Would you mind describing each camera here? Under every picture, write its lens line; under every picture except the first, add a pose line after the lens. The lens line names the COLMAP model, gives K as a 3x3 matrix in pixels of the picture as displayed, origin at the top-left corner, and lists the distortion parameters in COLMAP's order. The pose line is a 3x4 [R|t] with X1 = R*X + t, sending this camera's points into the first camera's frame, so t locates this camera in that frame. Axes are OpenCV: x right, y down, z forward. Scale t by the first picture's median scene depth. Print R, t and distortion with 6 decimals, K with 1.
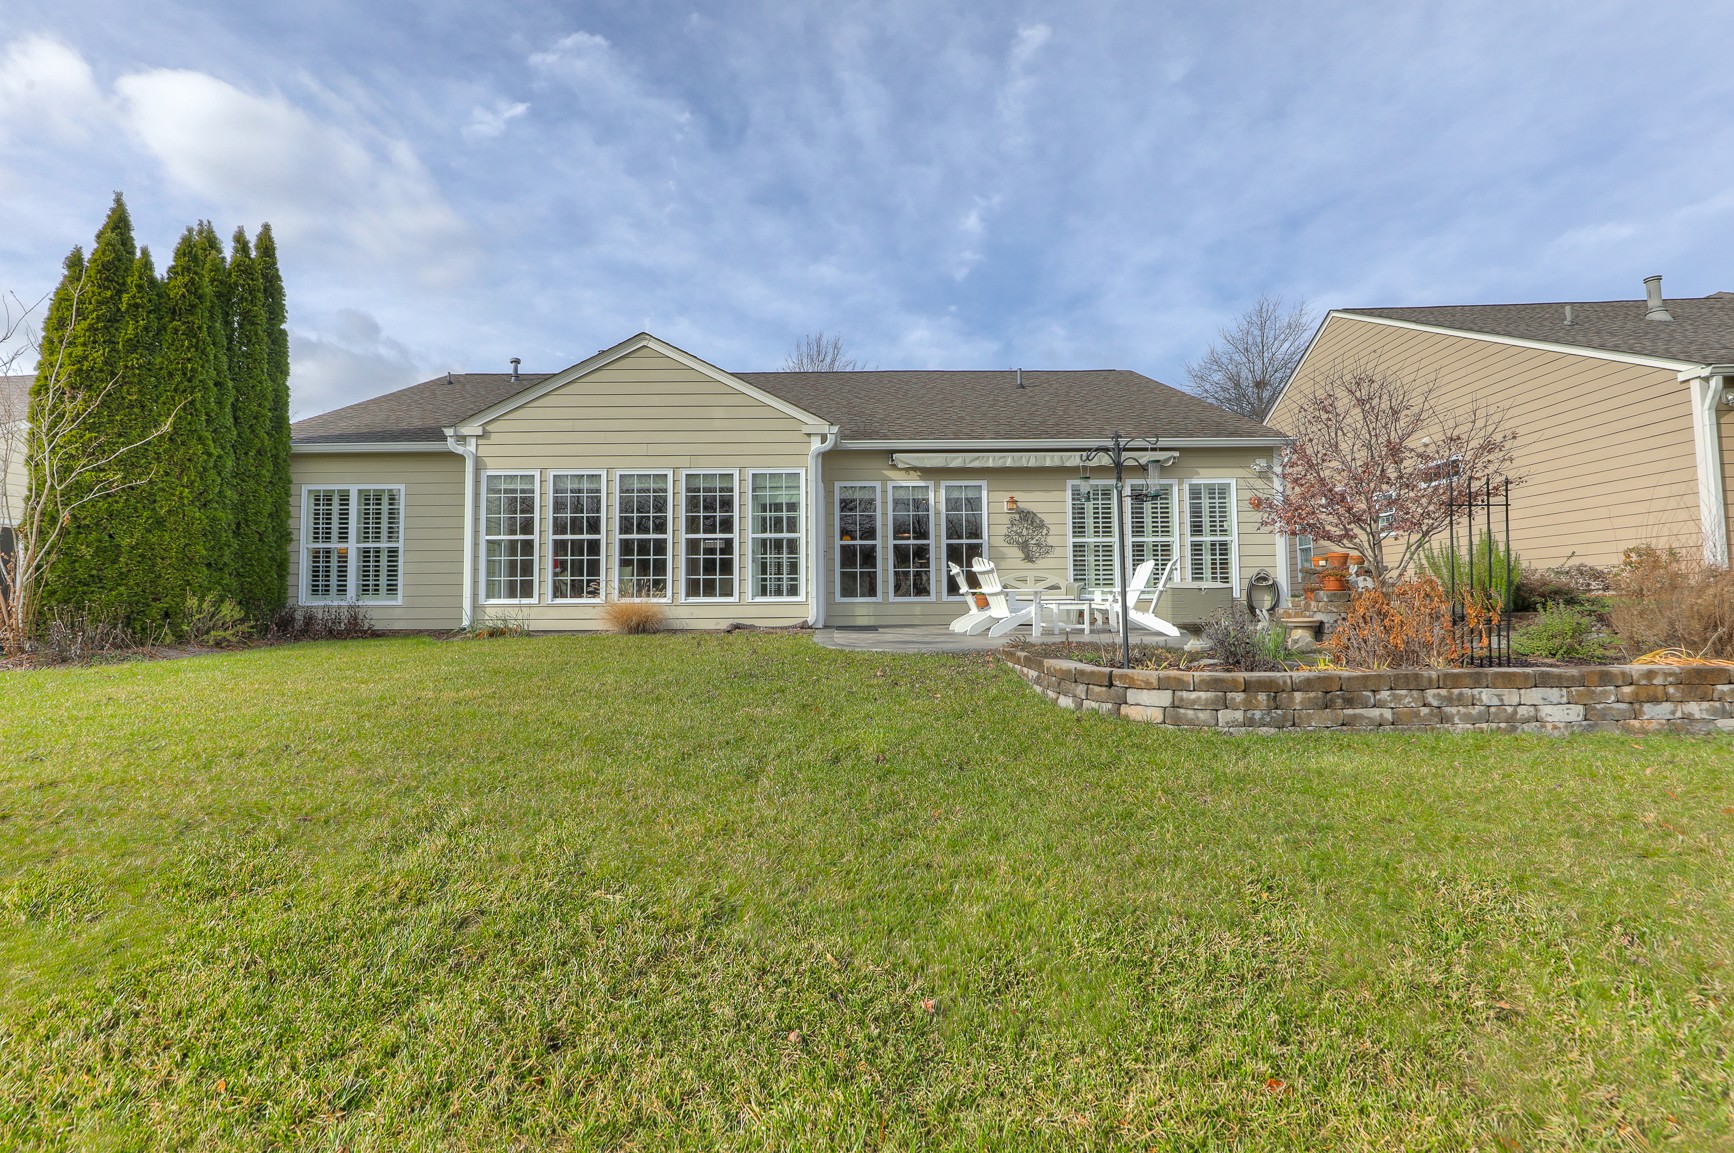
lens RADIAL K [[813.9, 0, 873.3], [0, 813.9, 567.7], [0, 0, 1]] dist [0.000417, 0.000033]
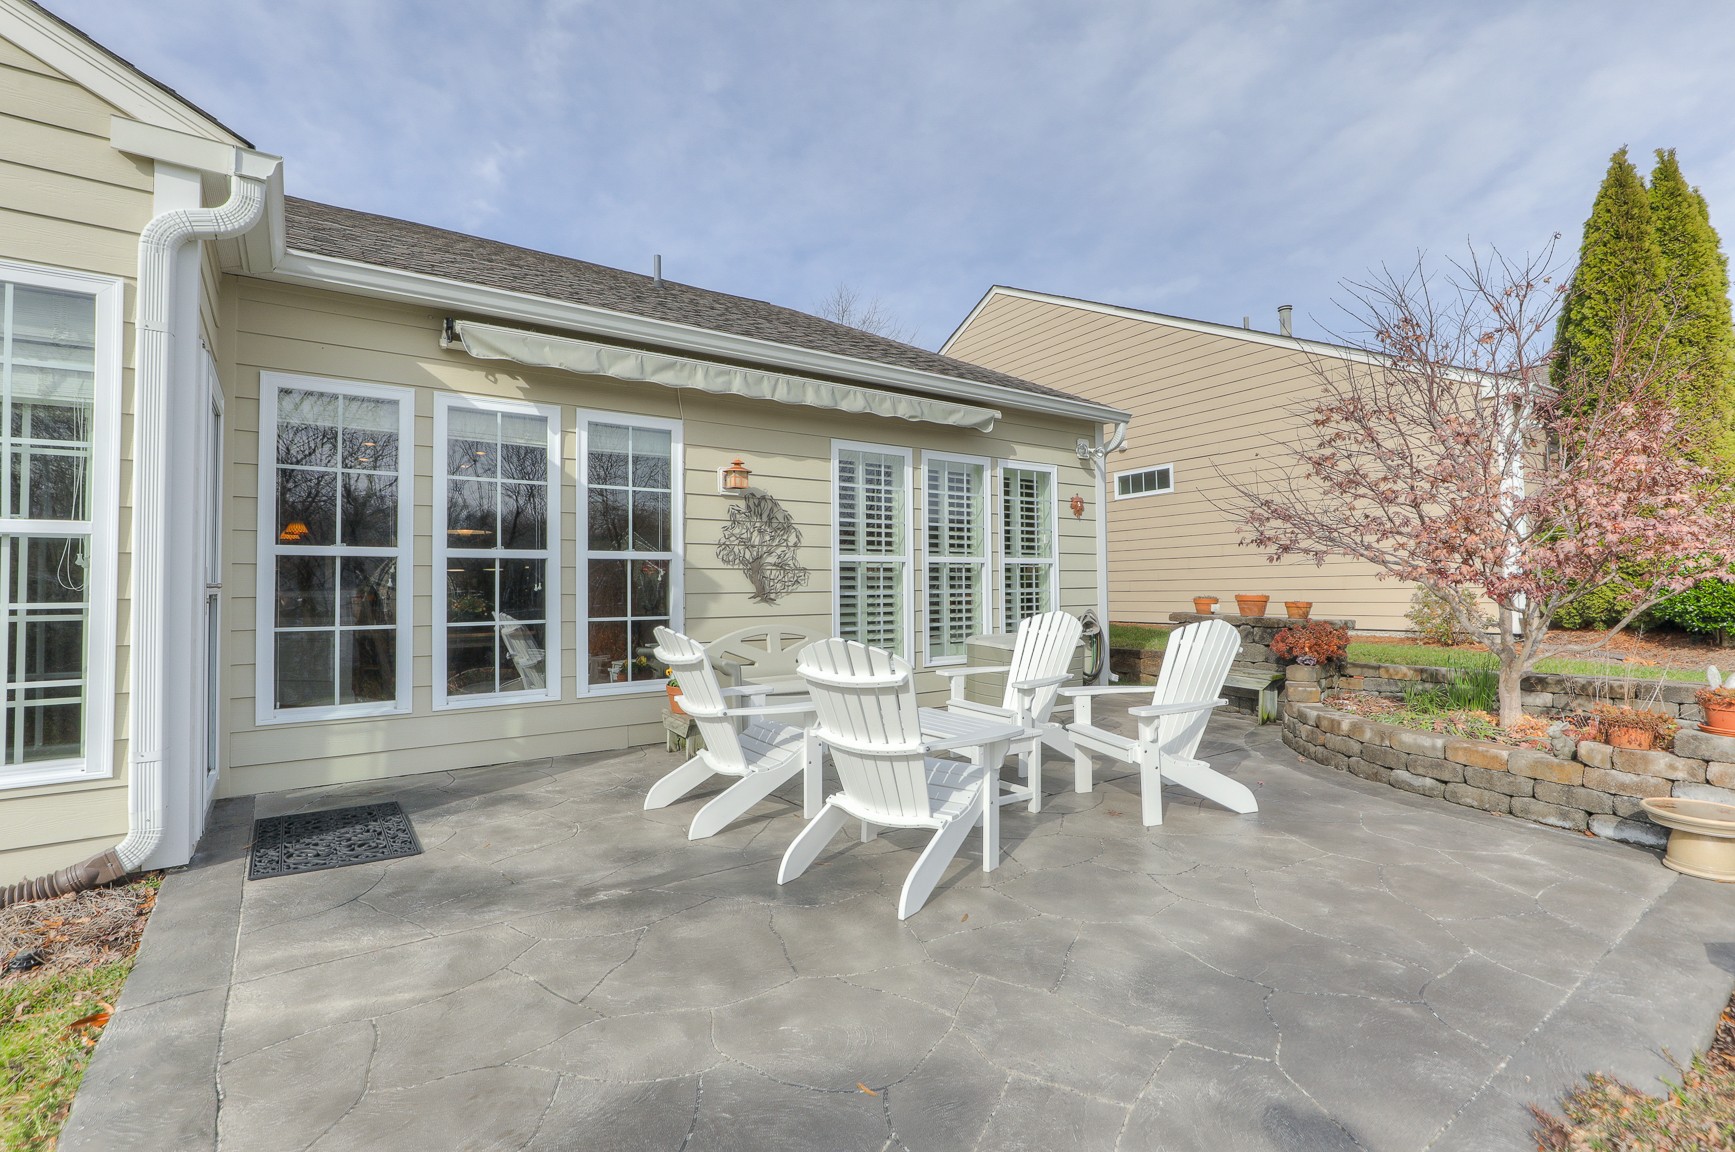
lens RADIAL K [[814.4, 0, 873.8], [0, 814.4, 567.2], [0, 0, 1]] dist [0.000417, 0.000033]
pose [[0.829535, 0.017813, 0.558171, -0.022941], [-0.024318, 0.999695, 0.004237, -0.030853], [-0.557925, -0.017088, 0.829715, 0.567338]]
